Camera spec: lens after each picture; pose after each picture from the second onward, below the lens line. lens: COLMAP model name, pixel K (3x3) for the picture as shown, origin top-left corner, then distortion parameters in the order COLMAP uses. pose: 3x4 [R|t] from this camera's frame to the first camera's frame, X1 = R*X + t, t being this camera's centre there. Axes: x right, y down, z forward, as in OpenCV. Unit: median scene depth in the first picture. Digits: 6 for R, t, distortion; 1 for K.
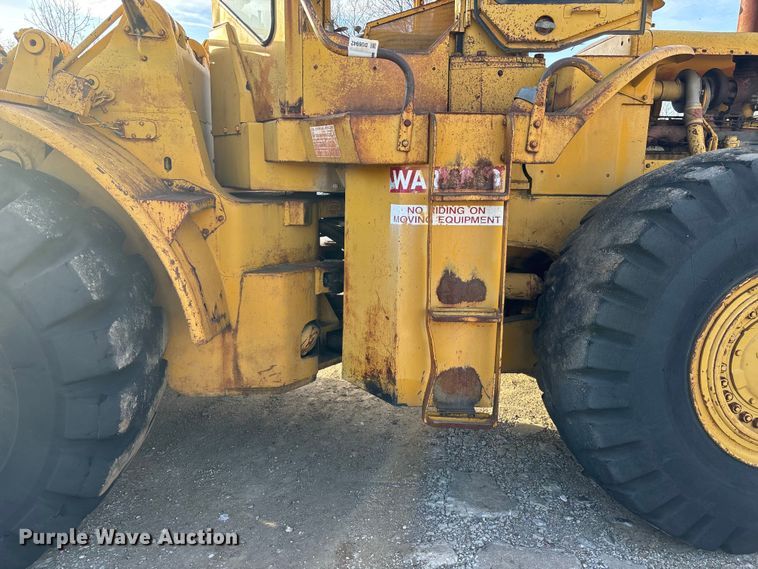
lens RADIAL K [[580.3, 0, 377.5], [0, 580.3, 283.7], [0, 0, 1]] dist [0.040040, -0.029345]
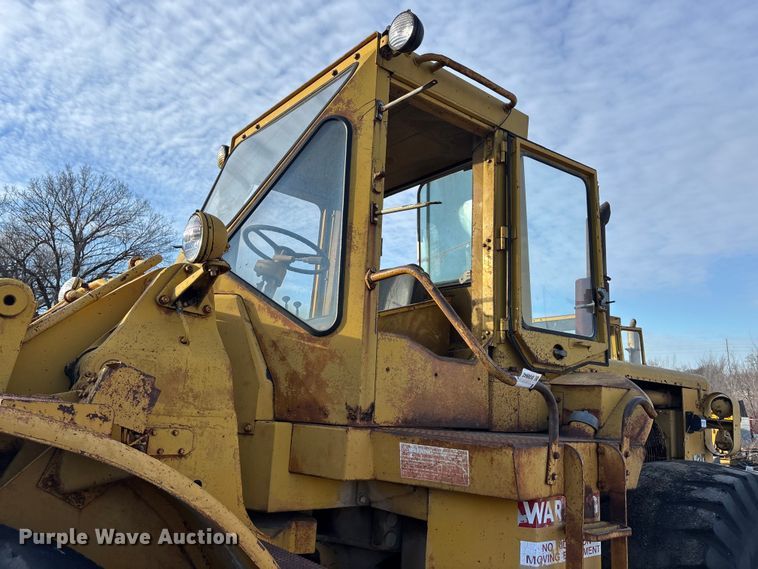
lens RADIAL K [[580.3, 0, 382.4], [0, 580.3, 280.4], [0, 0, 1]] dist [0.040040, -0.029345]
pose [[0.783437, 0.155997, 0.601574, -0.701614], [0.068459, 0.940430, -0.333023, -0.214330], [-0.617689, 0.302086, 0.726089, 0.333453]]
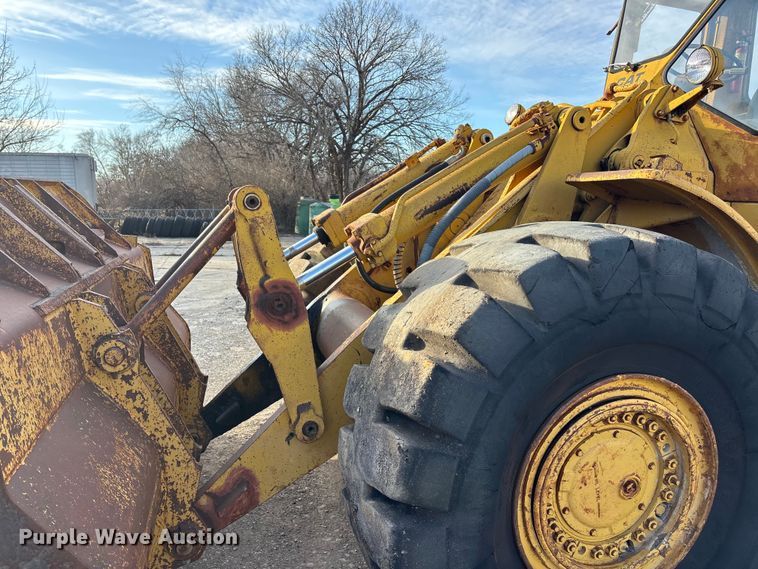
lens RADIAL K [[580.3, 0, 380.1], [0, 580.3, 284.8], [0, 0, 1]] dist [0.040040, -0.029345]
pose [[0.969186, 0.007587, 0.246212, -1.235521], [0.002443, 0.999180, -0.040405, -0.098748], [-0.246317, 0.039761, 0.968373, 0.146313]]
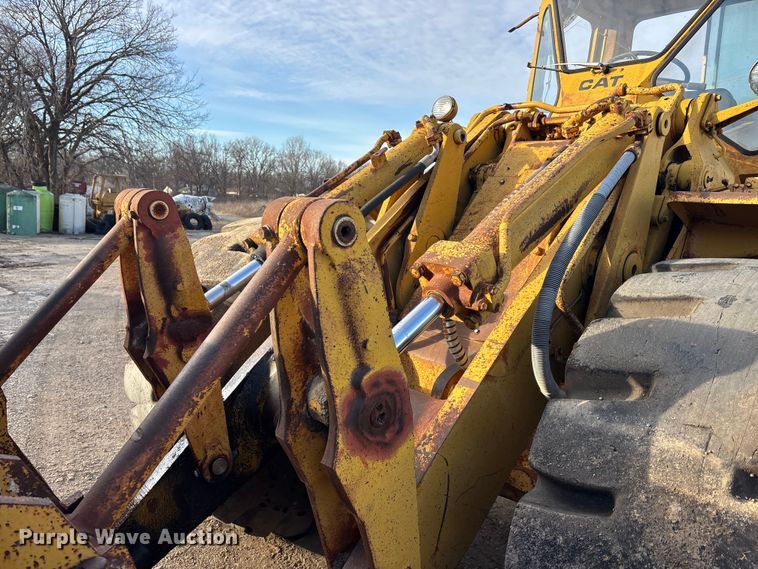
lens RADIAL K [[580.3, 0, 379.4], [0, 580.3, 283.8], [0, 0, 1]] dist [0.040040, -0.029345]
pose [[0.752127, -0.031820, 0.658249, -1.505419], [0.056736, 0.998252, -0.016573, -0.215663], [-0.656571, 0.049811, 0.752618, 0.708930]]
